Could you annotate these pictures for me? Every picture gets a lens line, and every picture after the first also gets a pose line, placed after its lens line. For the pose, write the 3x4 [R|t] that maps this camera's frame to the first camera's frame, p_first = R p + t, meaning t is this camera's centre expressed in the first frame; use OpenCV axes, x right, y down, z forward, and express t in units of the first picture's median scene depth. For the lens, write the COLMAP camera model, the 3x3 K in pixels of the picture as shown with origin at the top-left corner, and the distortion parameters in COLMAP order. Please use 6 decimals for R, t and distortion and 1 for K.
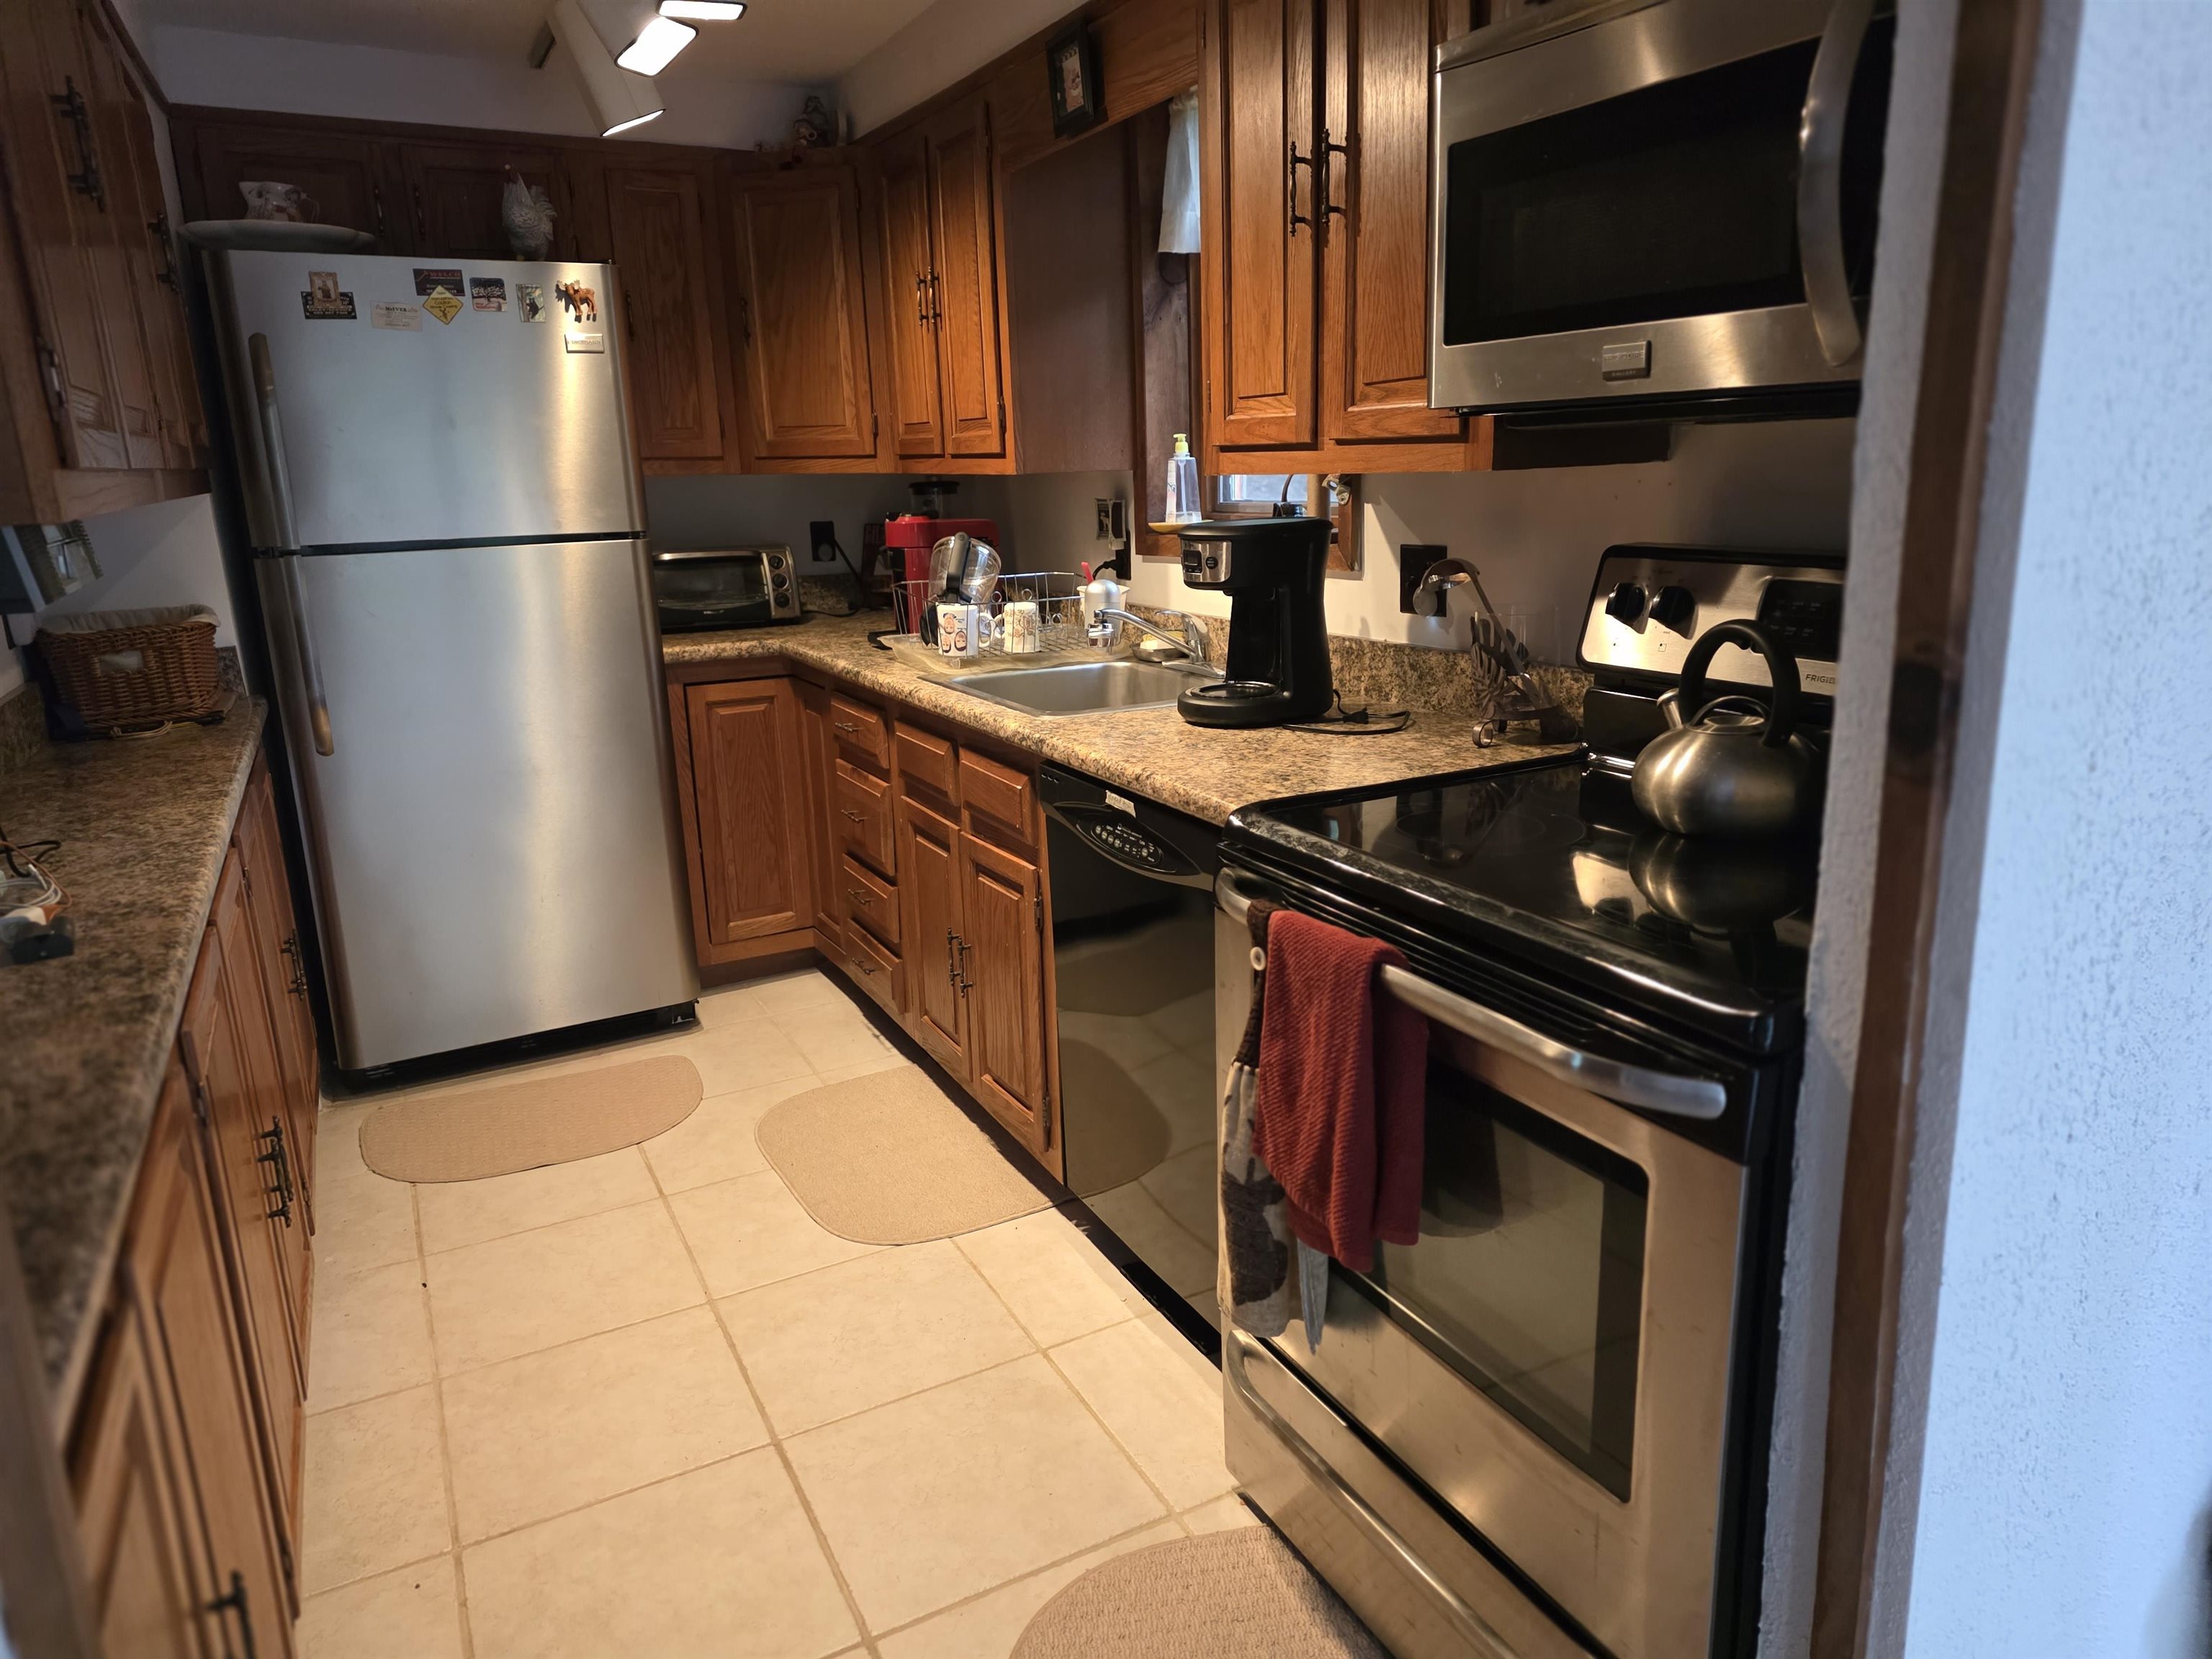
lens RADIAL K [[1444.1, 0, 1118.4], [0, 1444.1, 809.6], [0, 0, 1]] dist [0.084827, -0.078485]
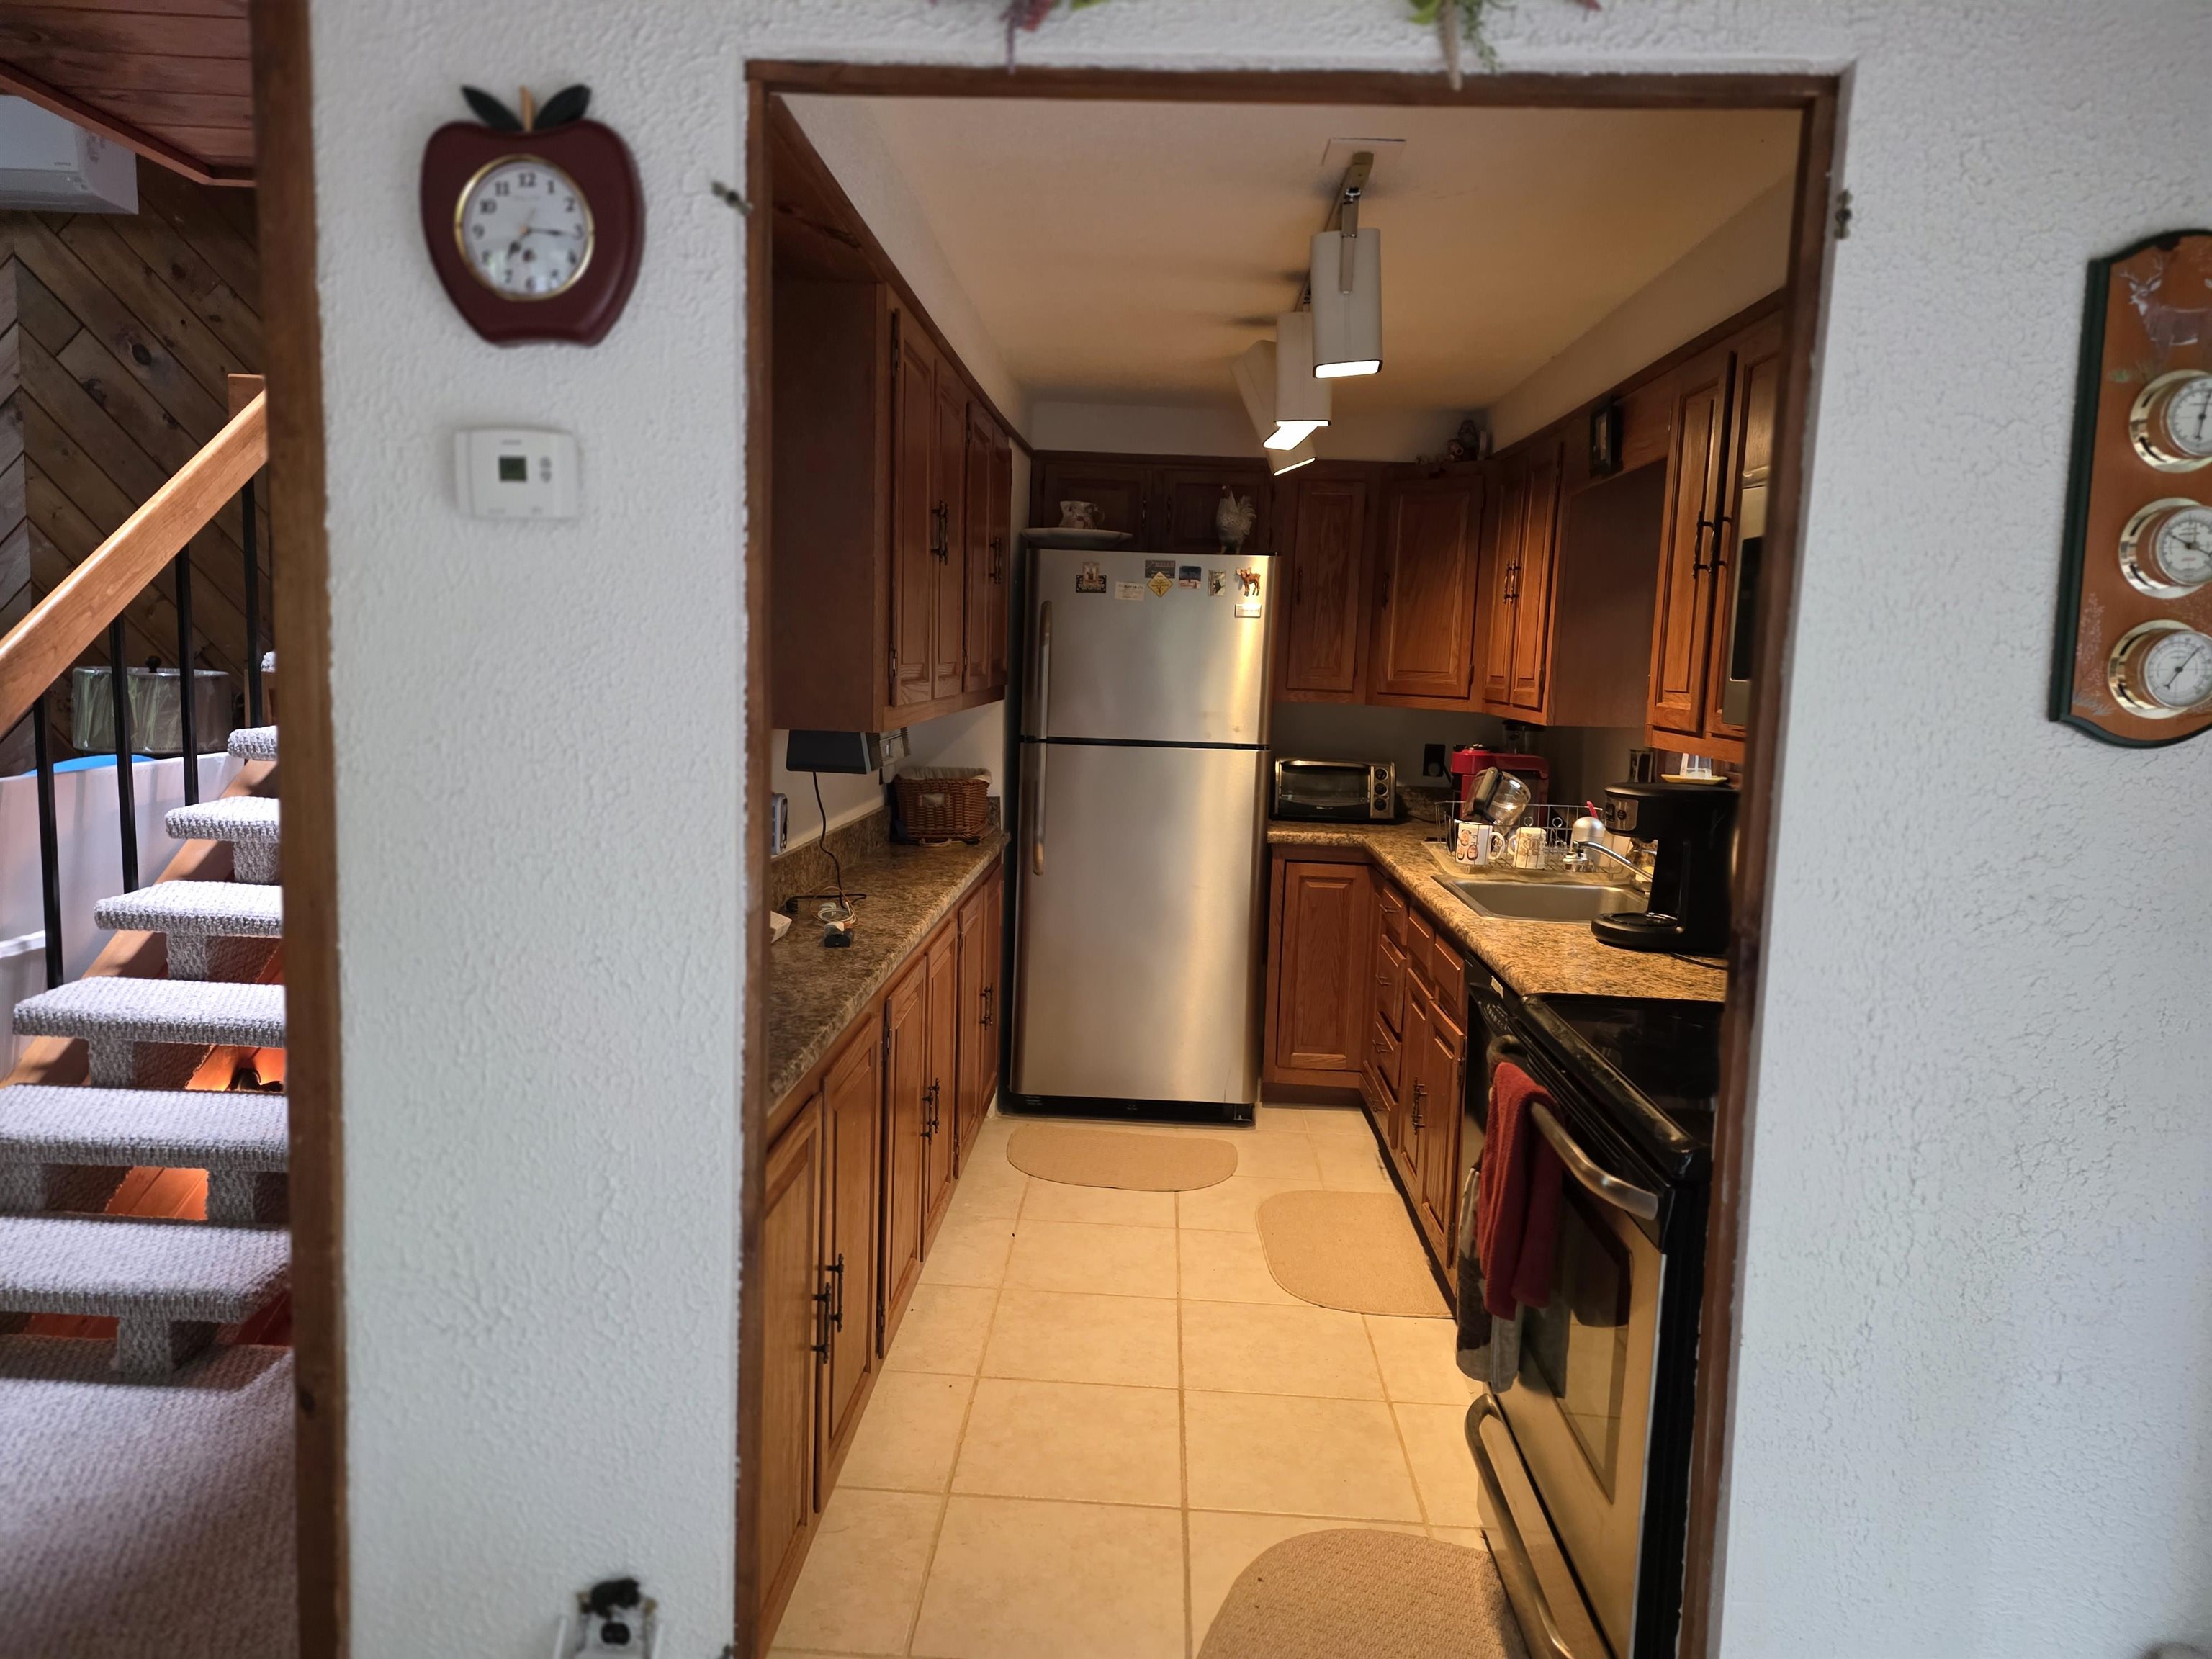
lens RADIAL K [[1477.9, 0, 1108.3], [0, 1477.9, 817.6], [0, 0, 1]] dist [0.077747, -0.039740]
pose [[0.860437, 0.117550, -0.495813, 0.251741], [-0.179517, 0.980573, -0.079056, 0.011103], [0.476888, 0.157030, 0.864824, -0.260380]]
